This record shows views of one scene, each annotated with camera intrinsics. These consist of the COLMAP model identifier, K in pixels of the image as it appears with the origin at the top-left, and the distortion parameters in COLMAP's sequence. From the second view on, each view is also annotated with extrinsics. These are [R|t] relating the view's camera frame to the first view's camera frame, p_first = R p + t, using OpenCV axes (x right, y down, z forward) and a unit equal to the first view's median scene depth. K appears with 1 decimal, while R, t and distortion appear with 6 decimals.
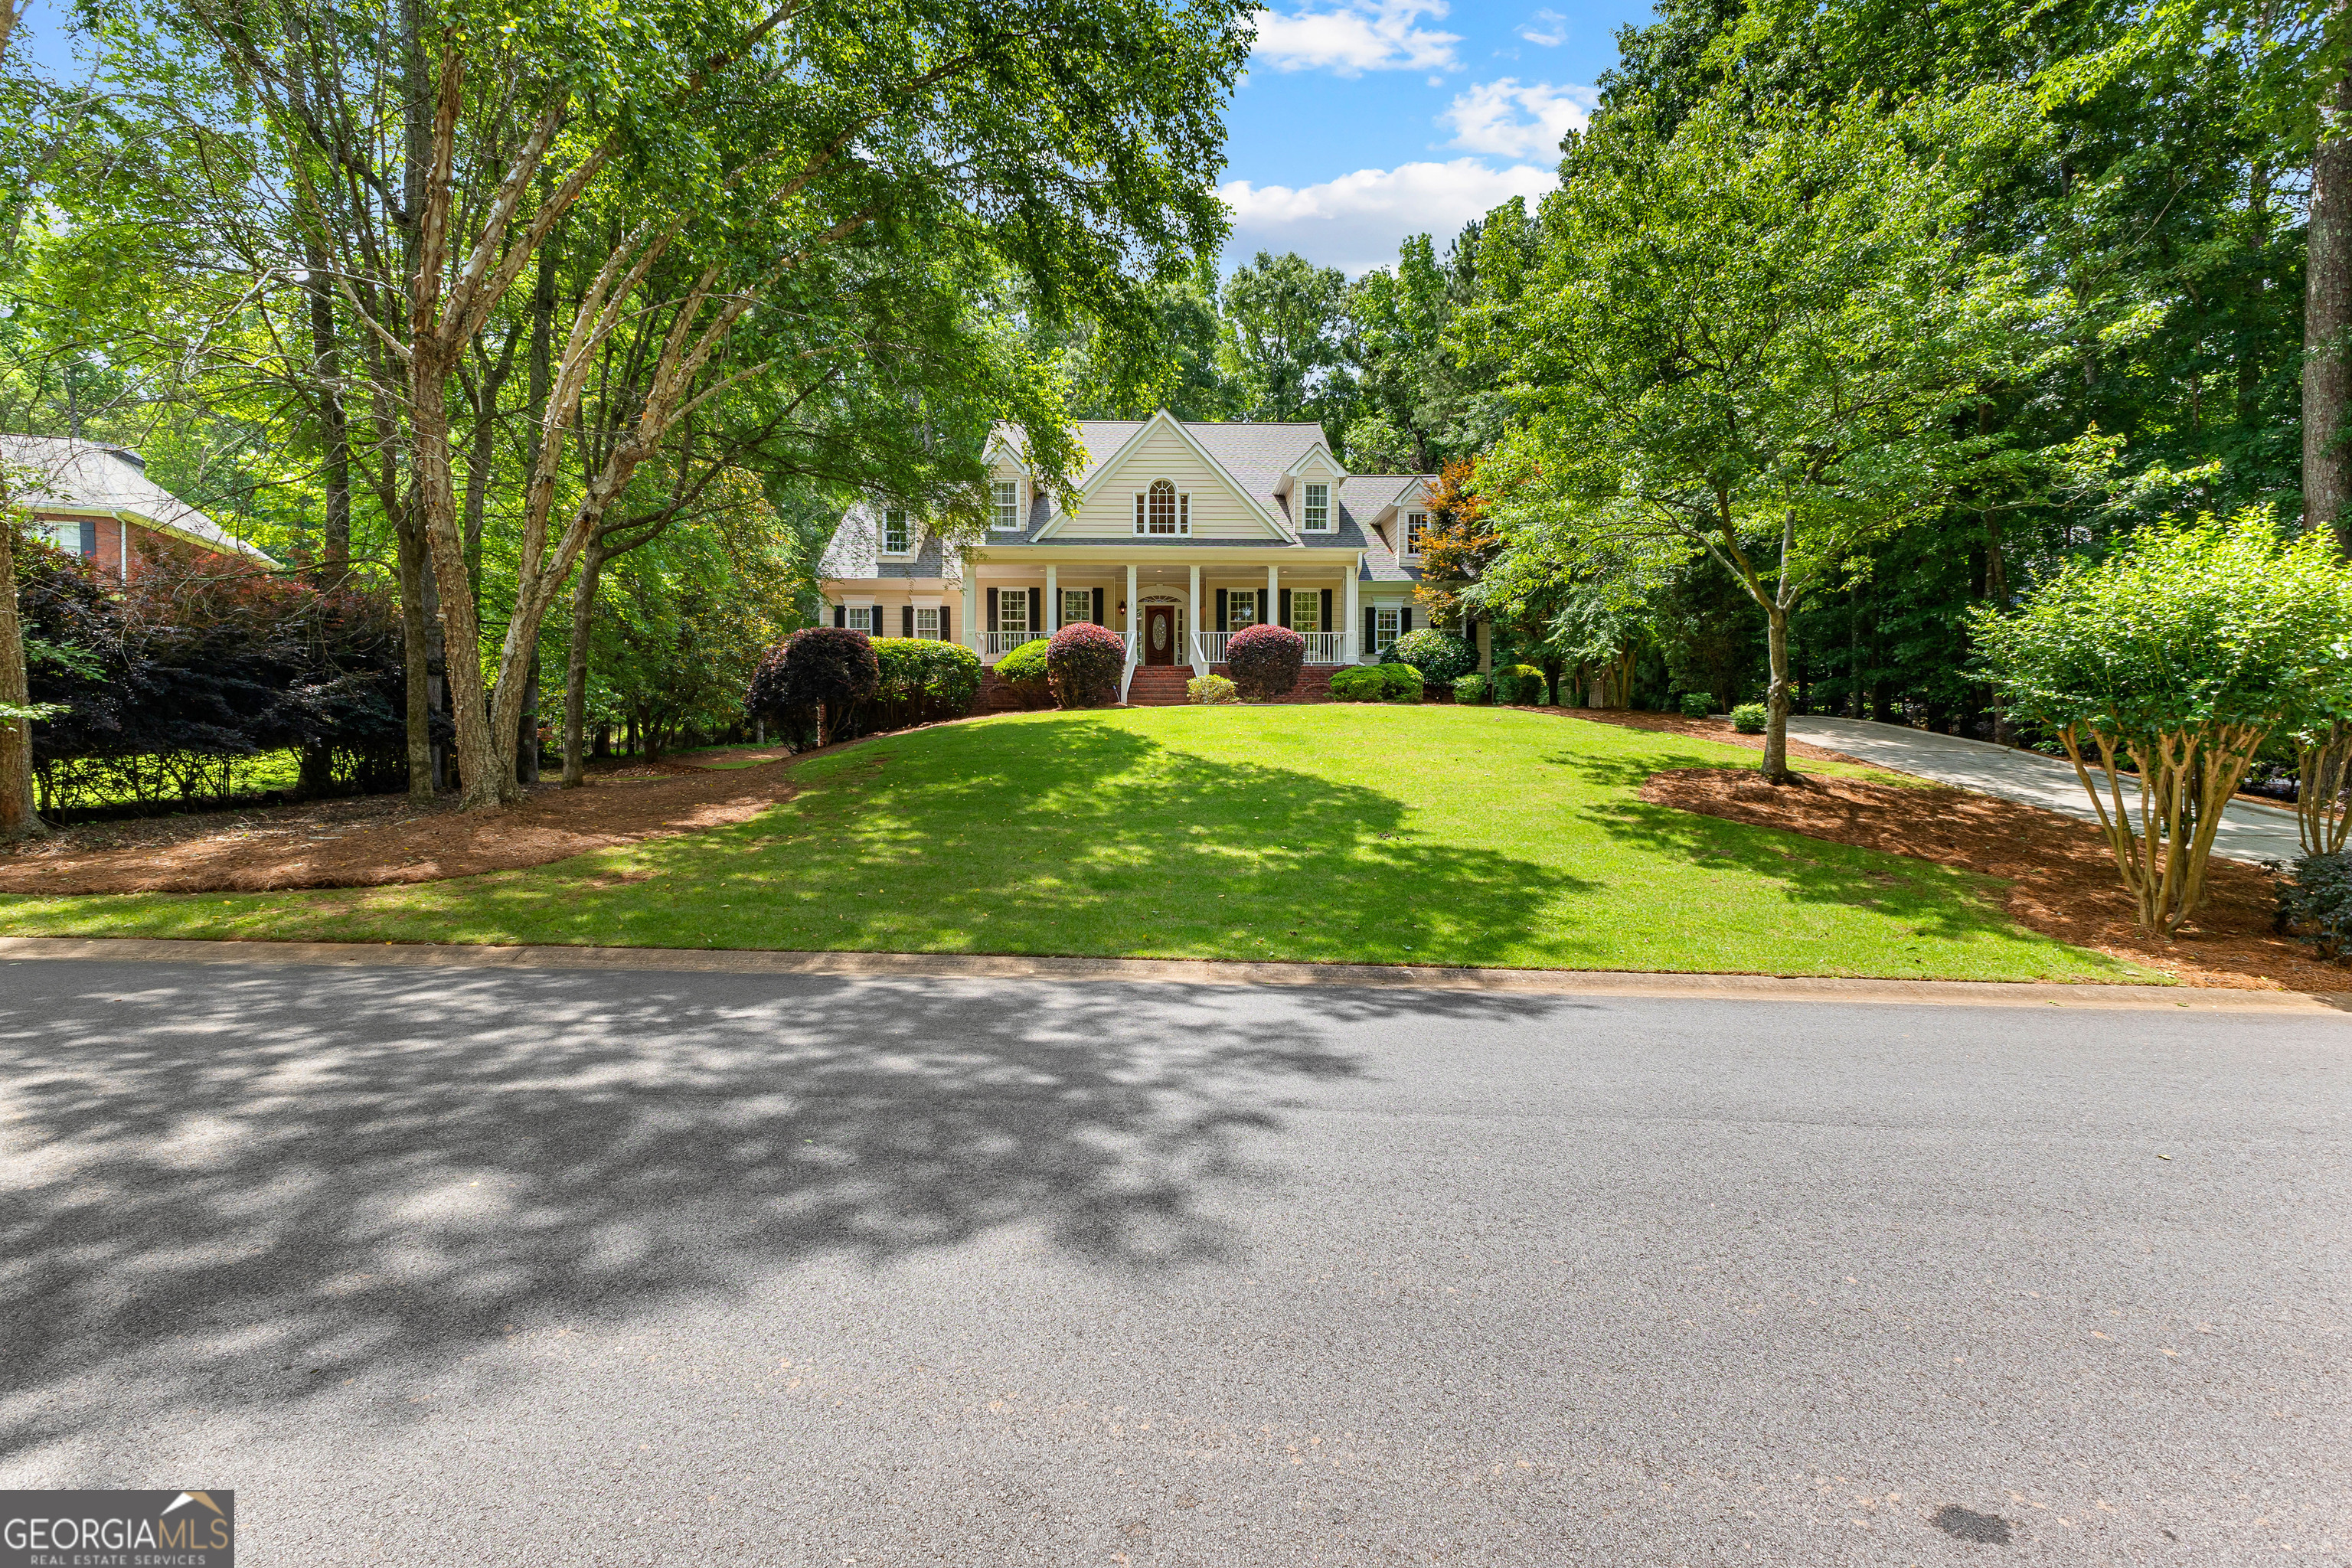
lens RADIAL K [[1003.4, 0, 1179.4], [0, 1003.4, 775.6], [0, 0, 1]] dist [0.002341, 0.000010]
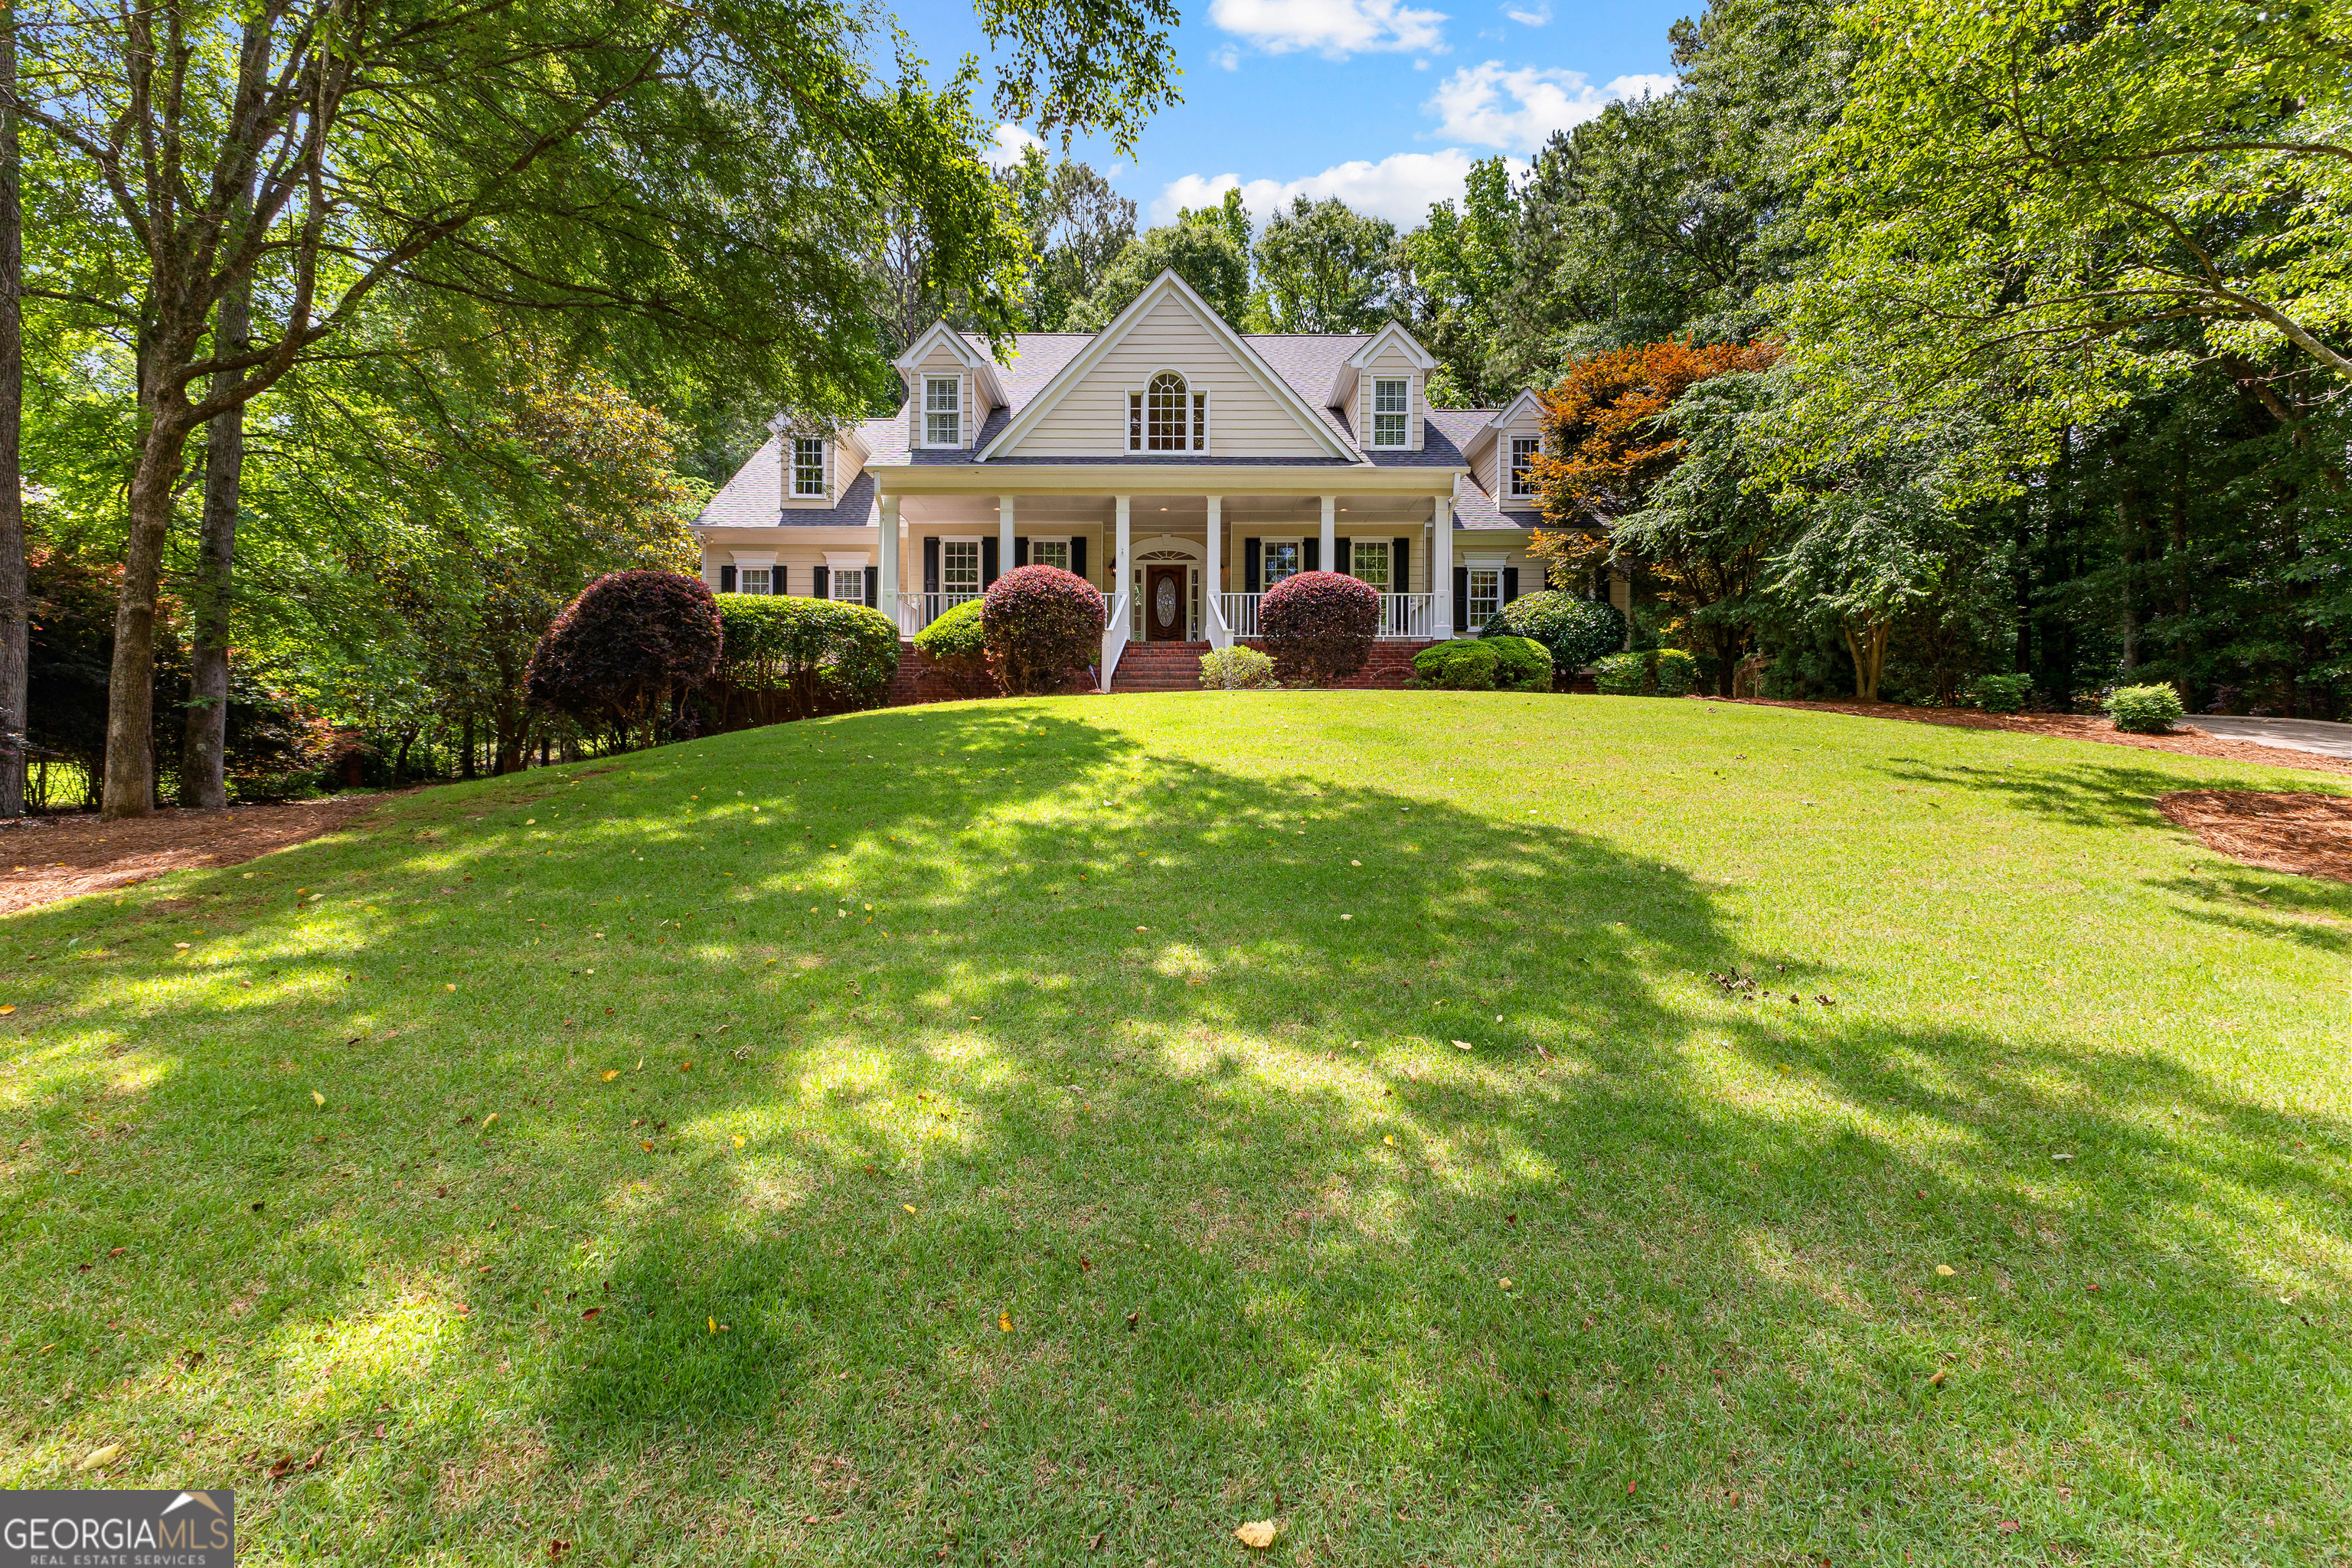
lens RADIAL K [[1003.4, 0, 1164.9], [0, 1003.4, 798.8], [0, 0, 1]] dist [0.002341, 0.000010]
pose [[0.998998, 0.003581, -0.044621, 0.013188], [-0.003592, 0.999994, -0.000166, -0.000995], [0.044620, 0.000326, 0.999004, 0.308914]]
